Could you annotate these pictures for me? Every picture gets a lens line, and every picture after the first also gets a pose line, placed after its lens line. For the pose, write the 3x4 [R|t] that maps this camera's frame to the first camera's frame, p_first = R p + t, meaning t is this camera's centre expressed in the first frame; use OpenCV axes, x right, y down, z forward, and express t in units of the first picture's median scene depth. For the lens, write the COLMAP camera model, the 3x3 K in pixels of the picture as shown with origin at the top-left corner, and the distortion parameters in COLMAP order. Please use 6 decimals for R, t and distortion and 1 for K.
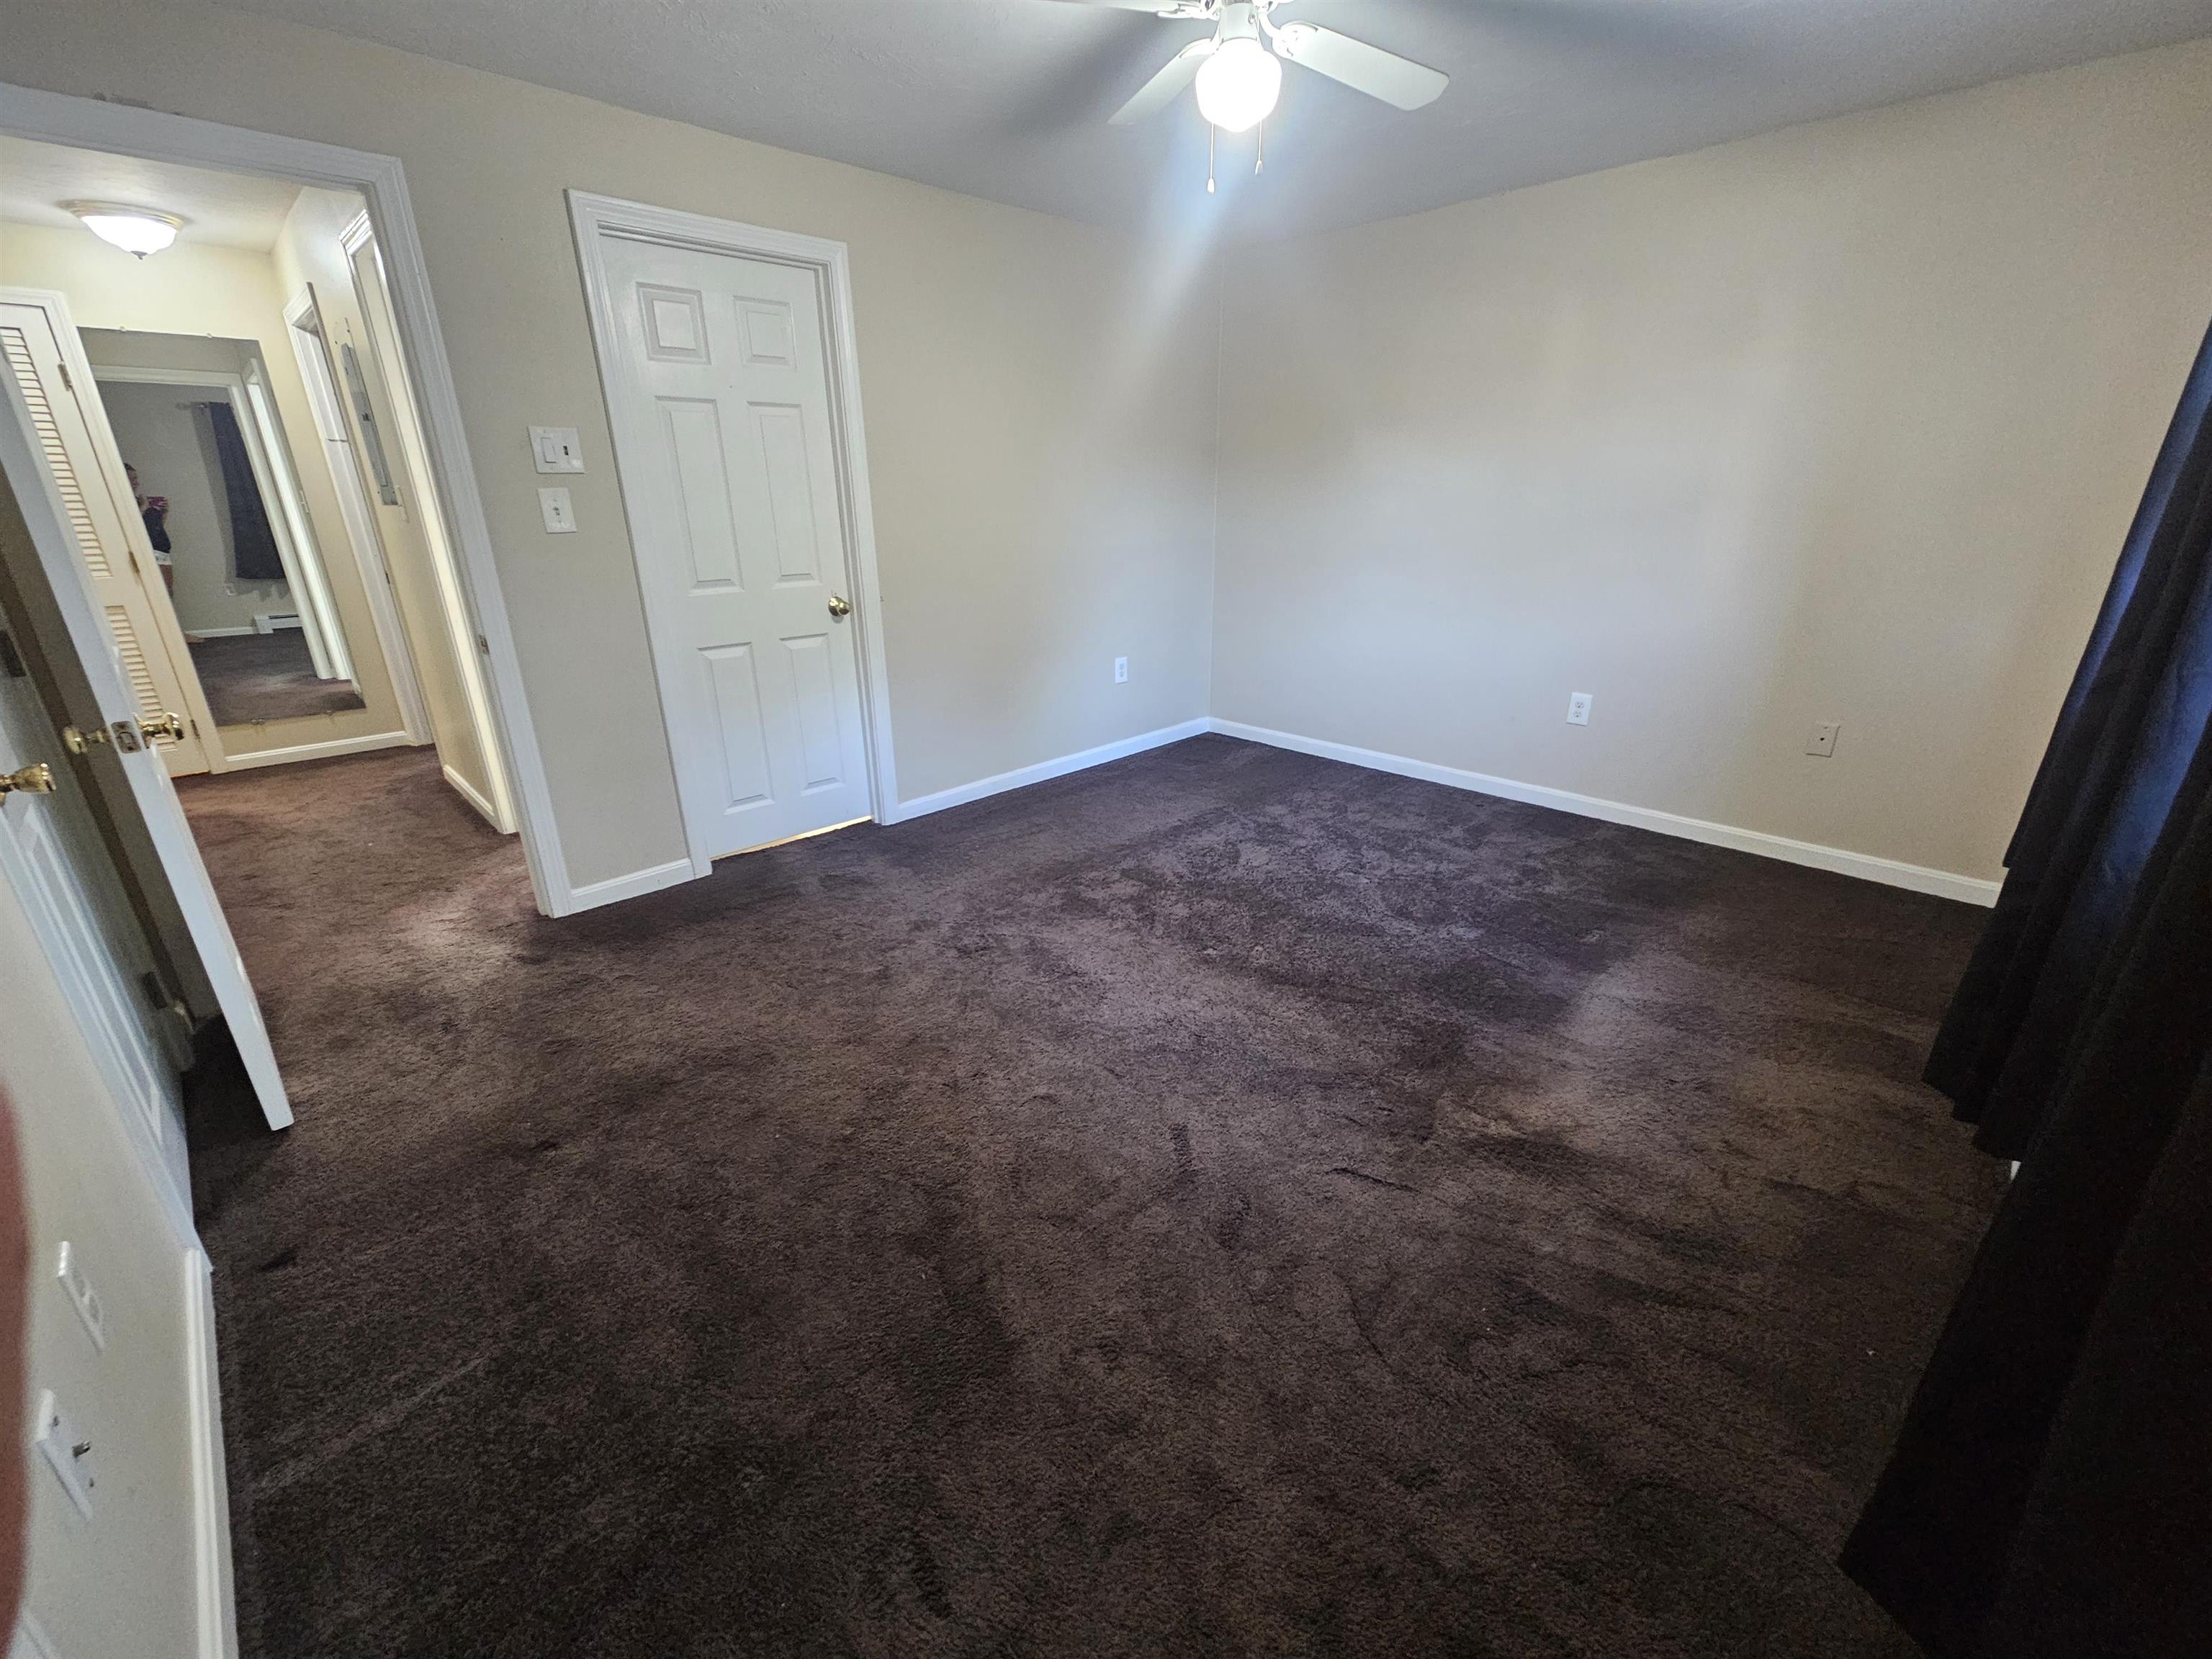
lens RADIAL K [[907.1, 0, 1097.5], [0, 907.1, 833.9], [0, 0, 1]] dist [0.000823, 0.000223]
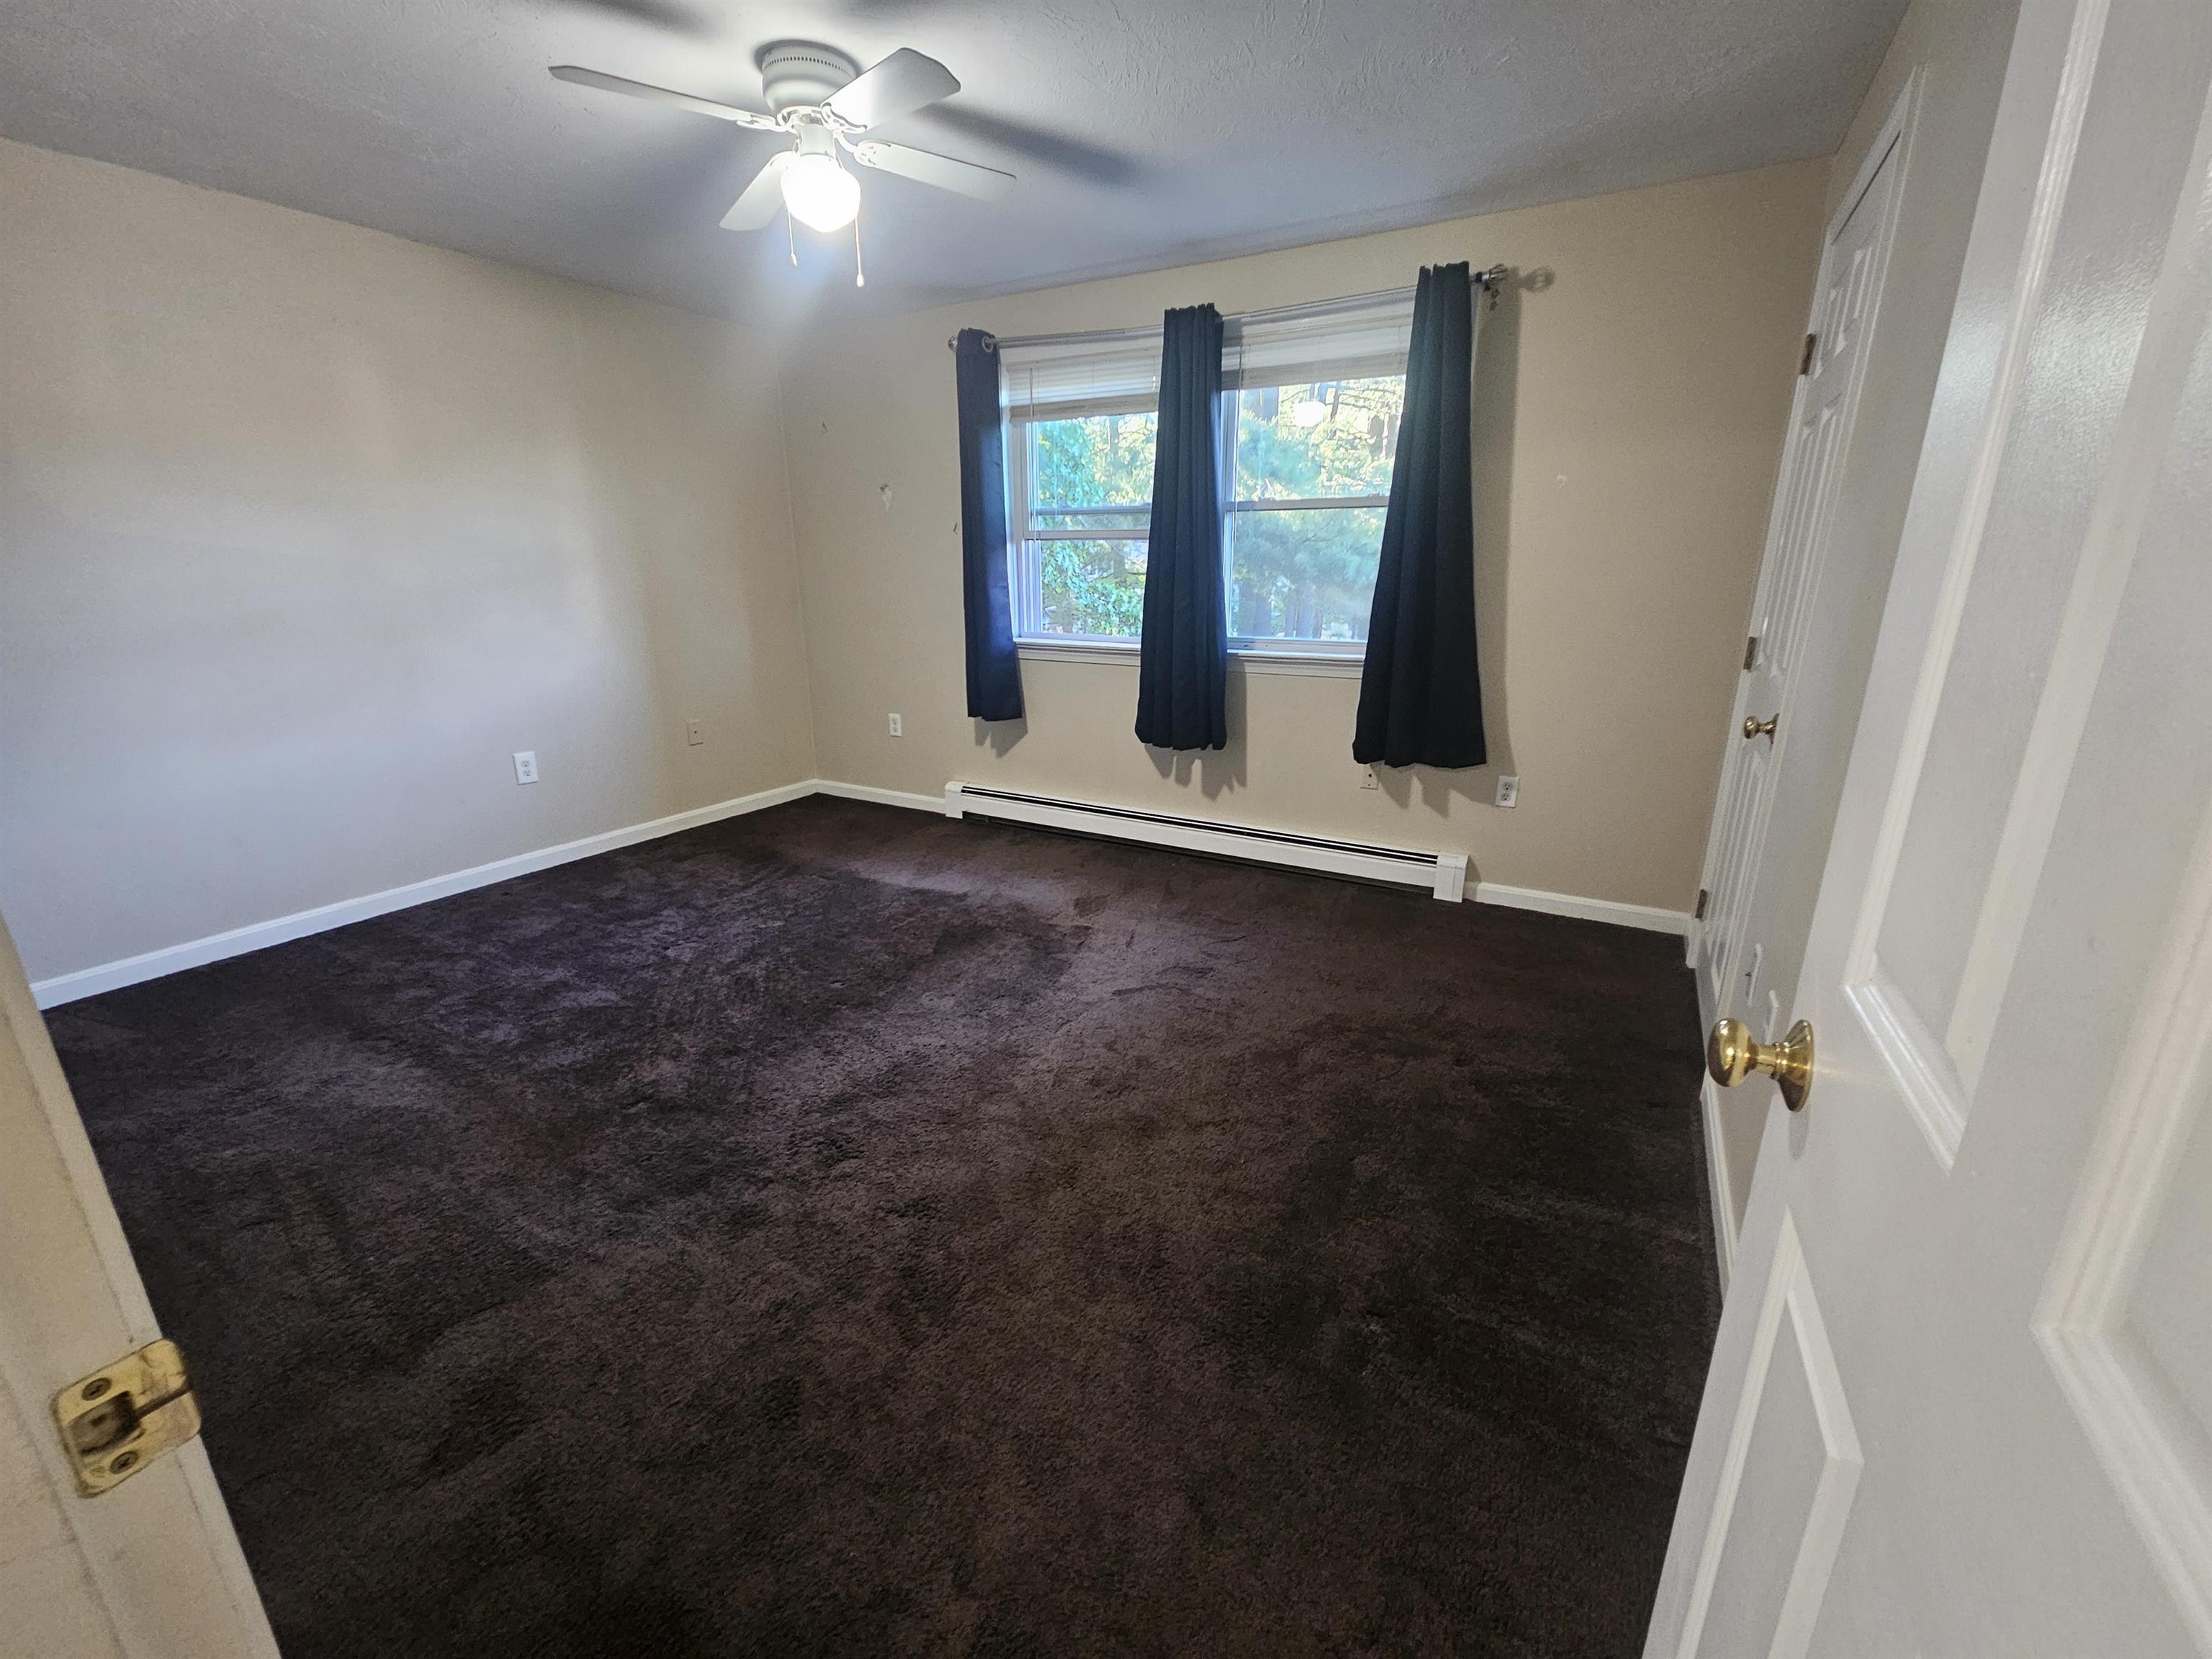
lens RADIAL K [[907.1, 0, 1105.1], [0, 907.1, 829.8], [0, 0, 1]] dist [0.000823, 0.000223]
pose [[-0.270991, -0.266853, 0.924853, -0.686971], [0.351451, 0.867045, 0.353151, -0.238701], [-0.896128, 0.420741, -0.141176, 0.679320]]
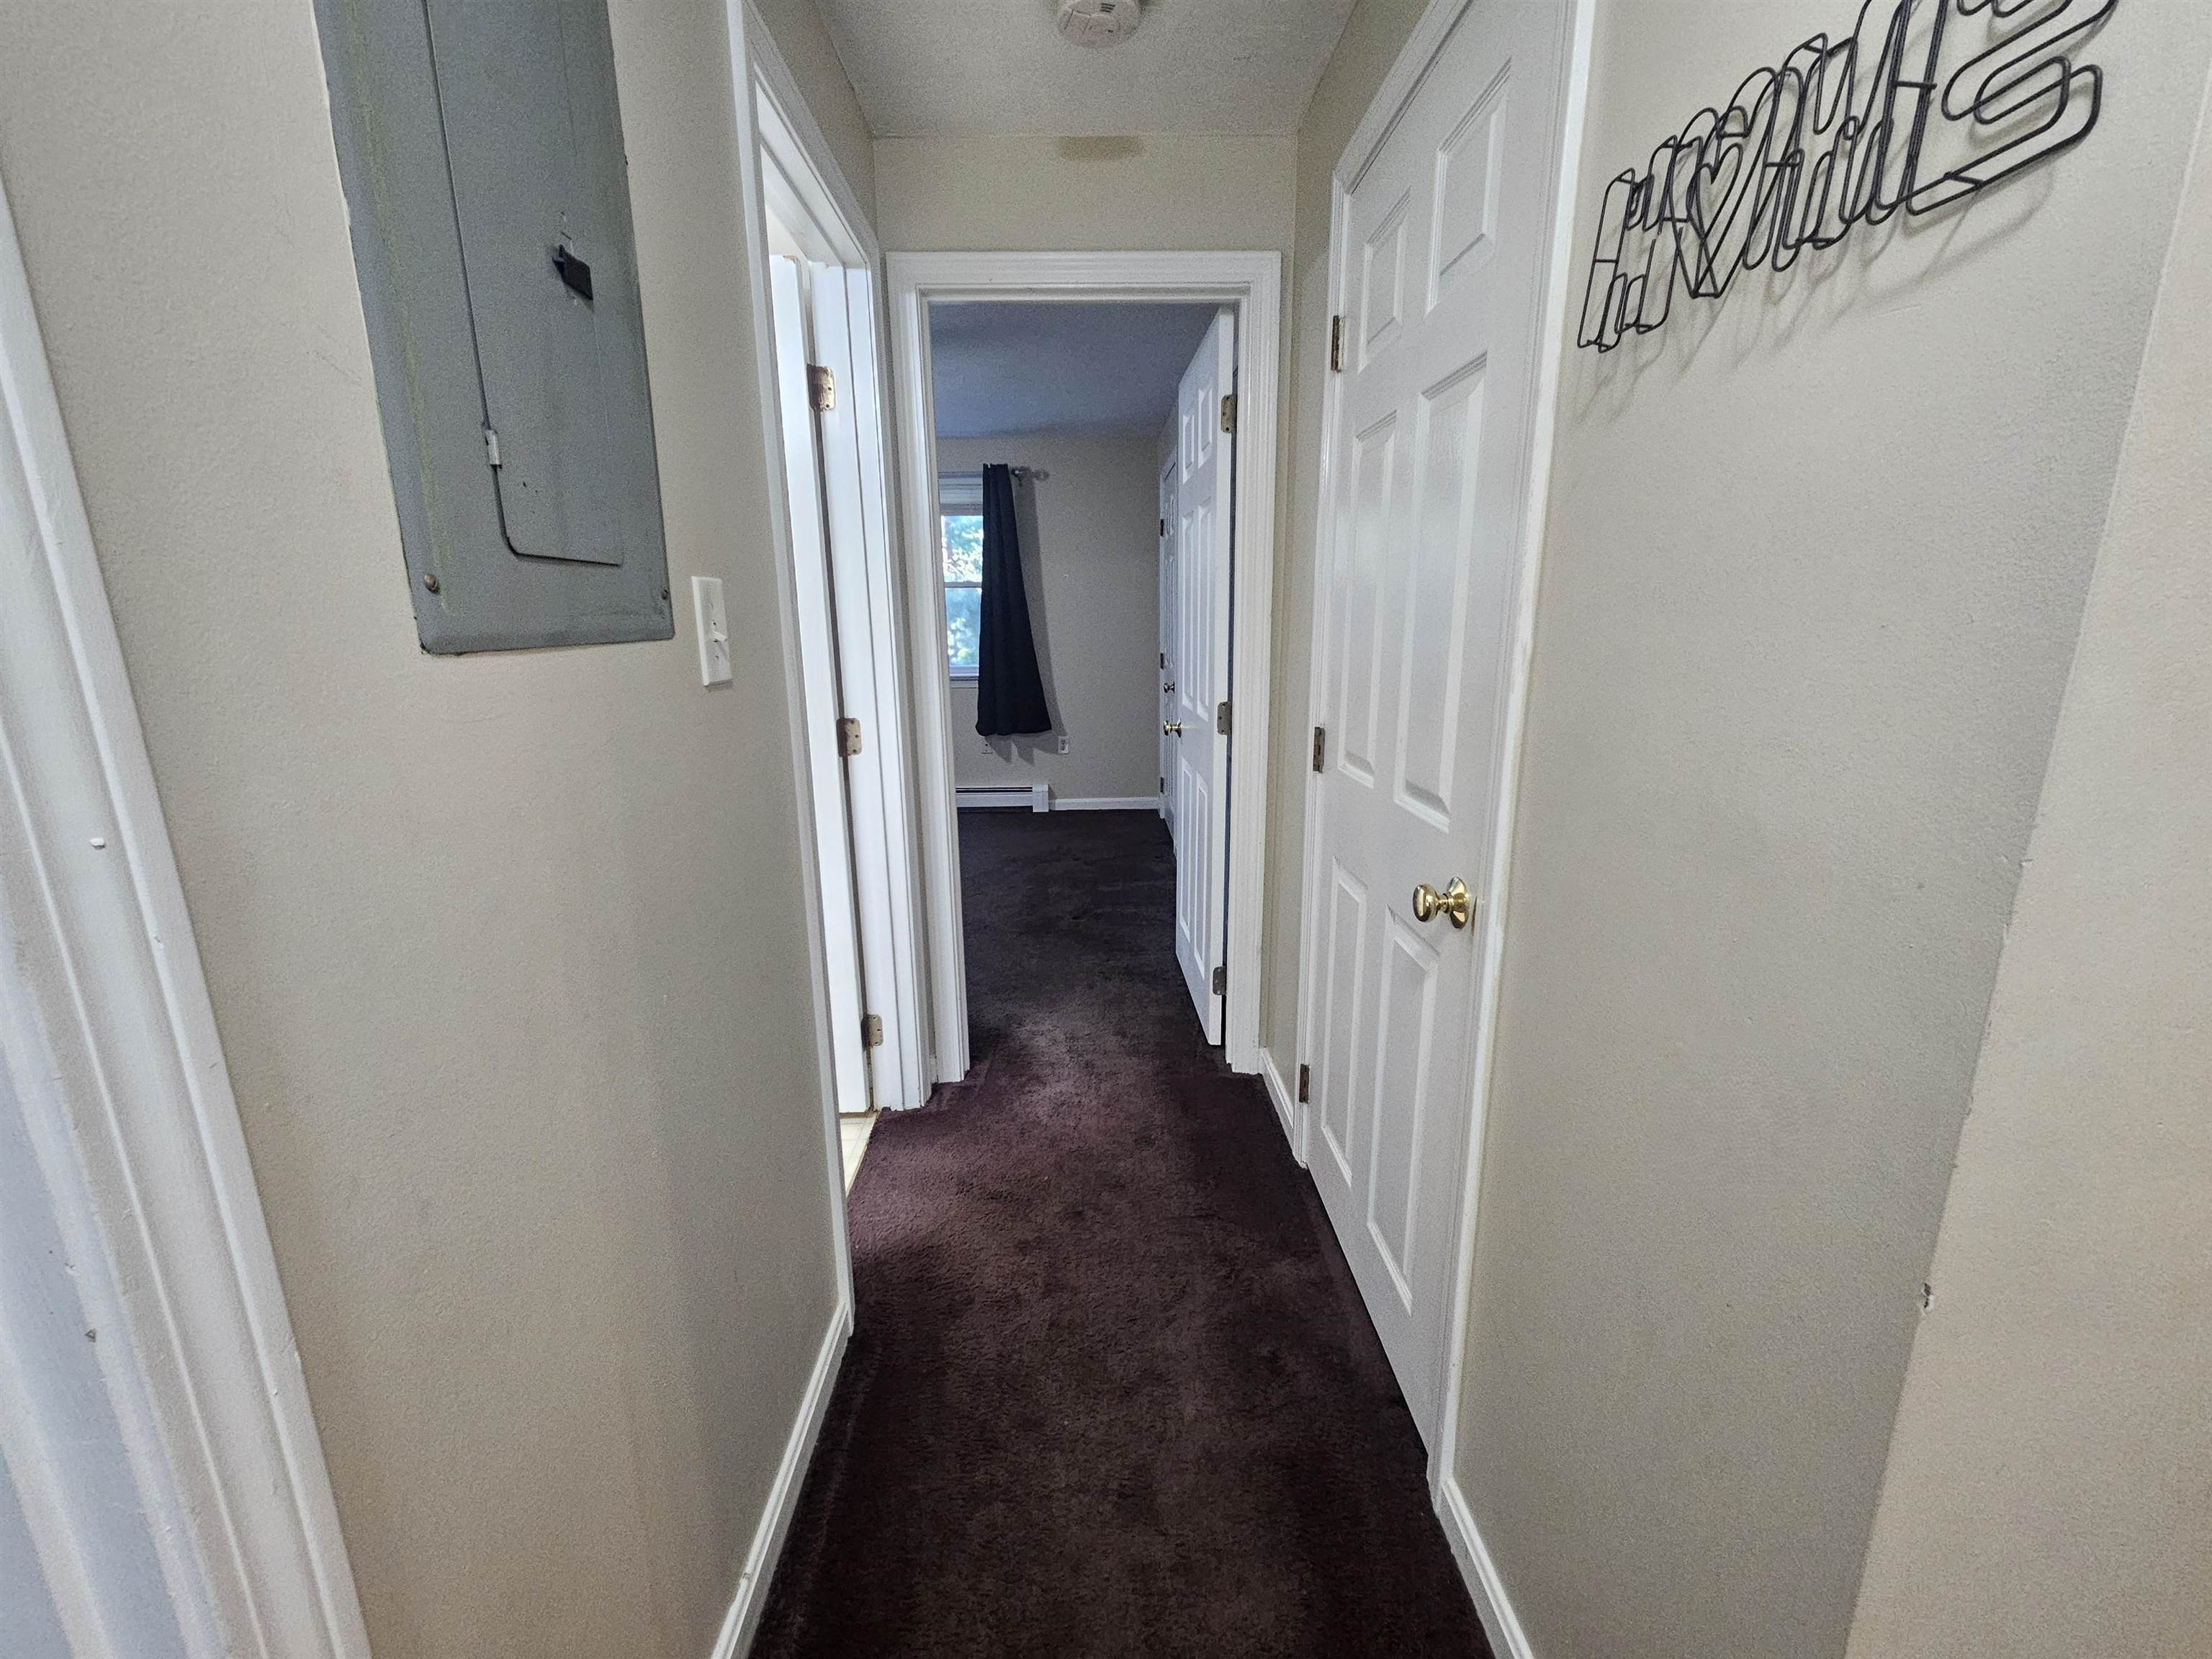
lens RADIAL K [[907.1, 0, 1106.7], [0, 907.1, 823.7], [0, 0, 1]] dist [0.000823, 0.000223]
pose [[-0.730545, -0.138861, 0.668597, -1.180587], [0.259712, 0.849028, 0.460110, -0.448115], [-0.631549, 0.509774, -0.584189, 1.225424]]
